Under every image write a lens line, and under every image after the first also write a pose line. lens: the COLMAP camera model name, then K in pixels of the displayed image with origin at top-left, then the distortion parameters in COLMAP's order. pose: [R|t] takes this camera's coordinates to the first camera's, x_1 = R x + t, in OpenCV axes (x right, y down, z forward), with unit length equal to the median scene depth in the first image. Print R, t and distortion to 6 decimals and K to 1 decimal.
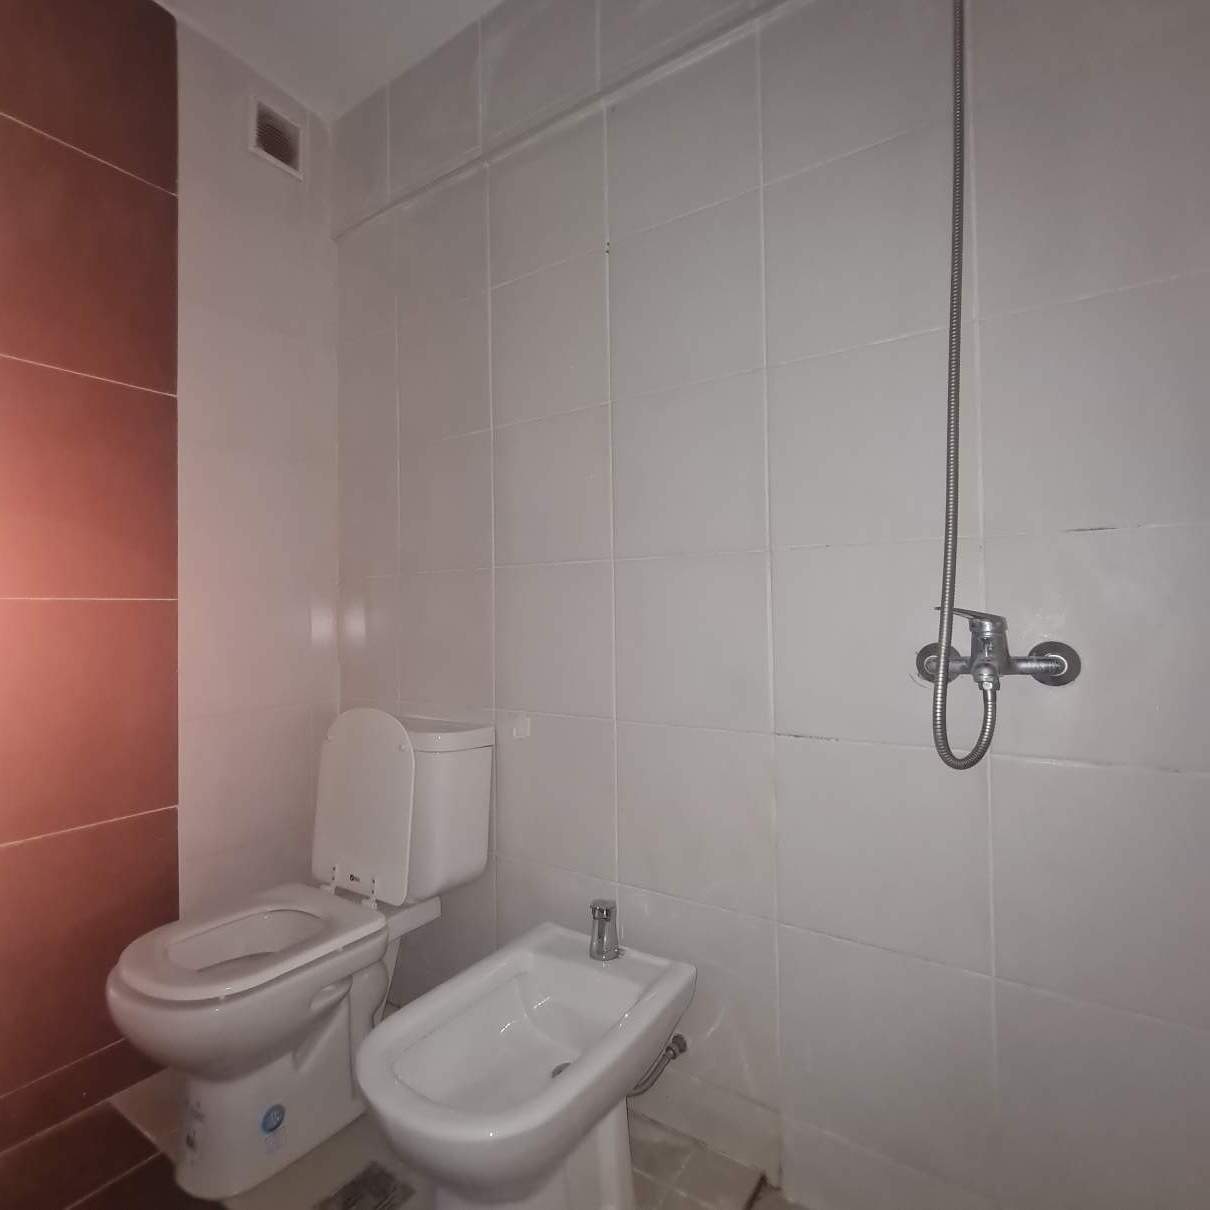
lens RADIAL K [[659.5, 0, 605.9], [0, 659.5, 598.1], [0, 0, 1]] dist [0.004199, -0.002594]
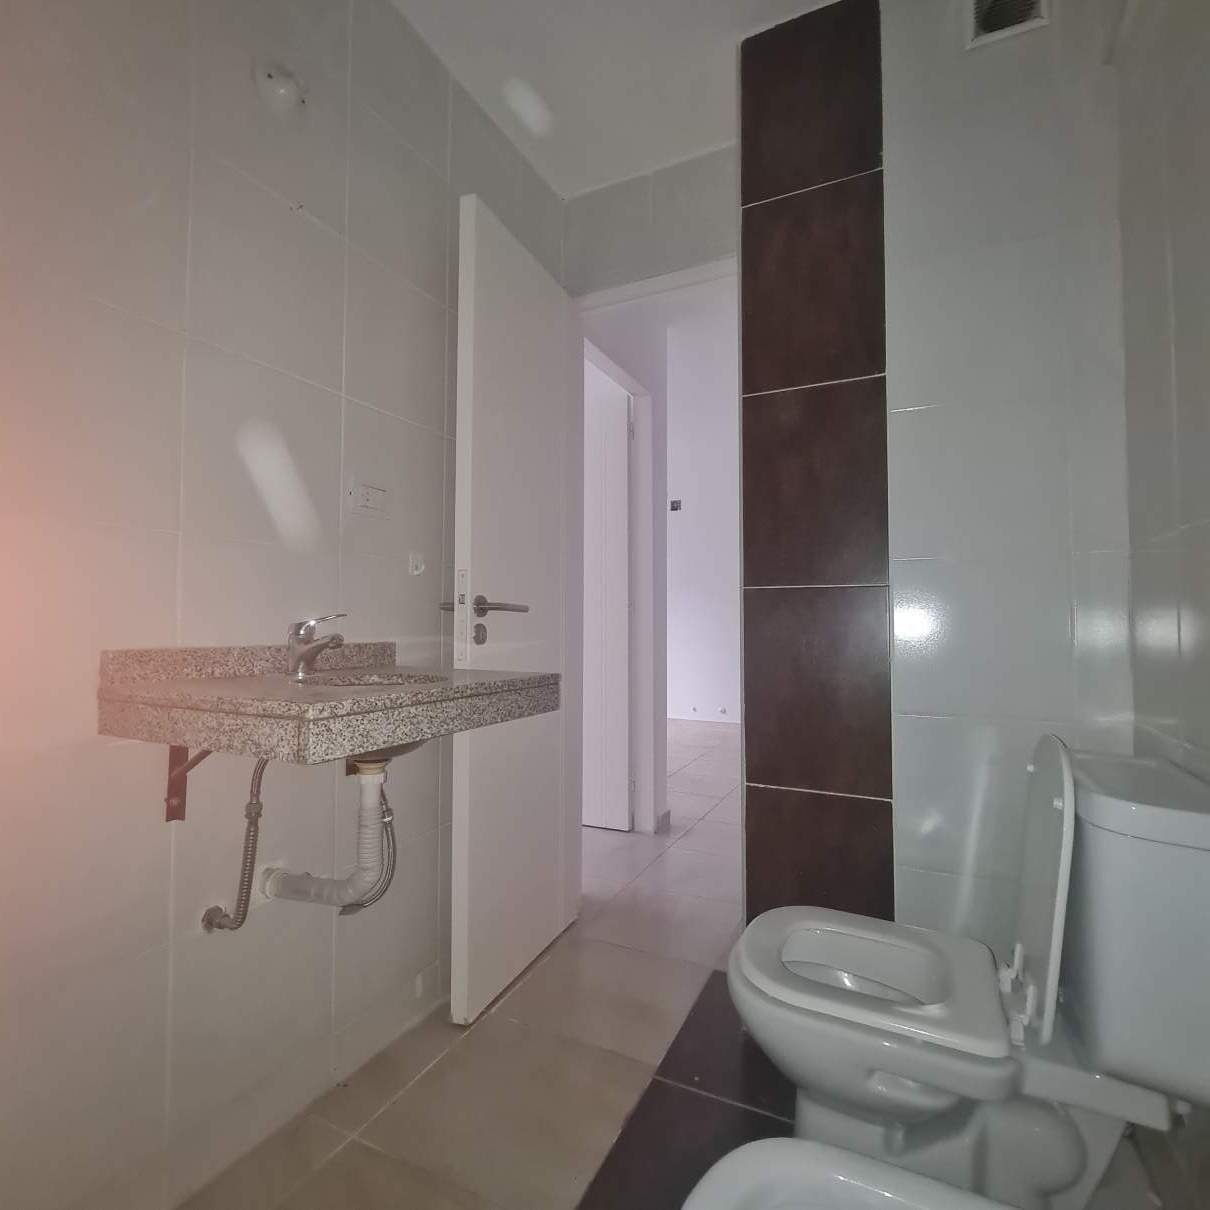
lens RADIAL K [[659.5, 0, 605.9], [0, 659.5, 598.1], [0, 0, 1]] dist [0.004199, -0.002594]
pose [[0.134644, -0.019087, -0.990710, 0.298965], [0.019592, 0.999670, -0.016597, 0.034493], [0.990700, -0.017176, 0.134973, 0.551662]]
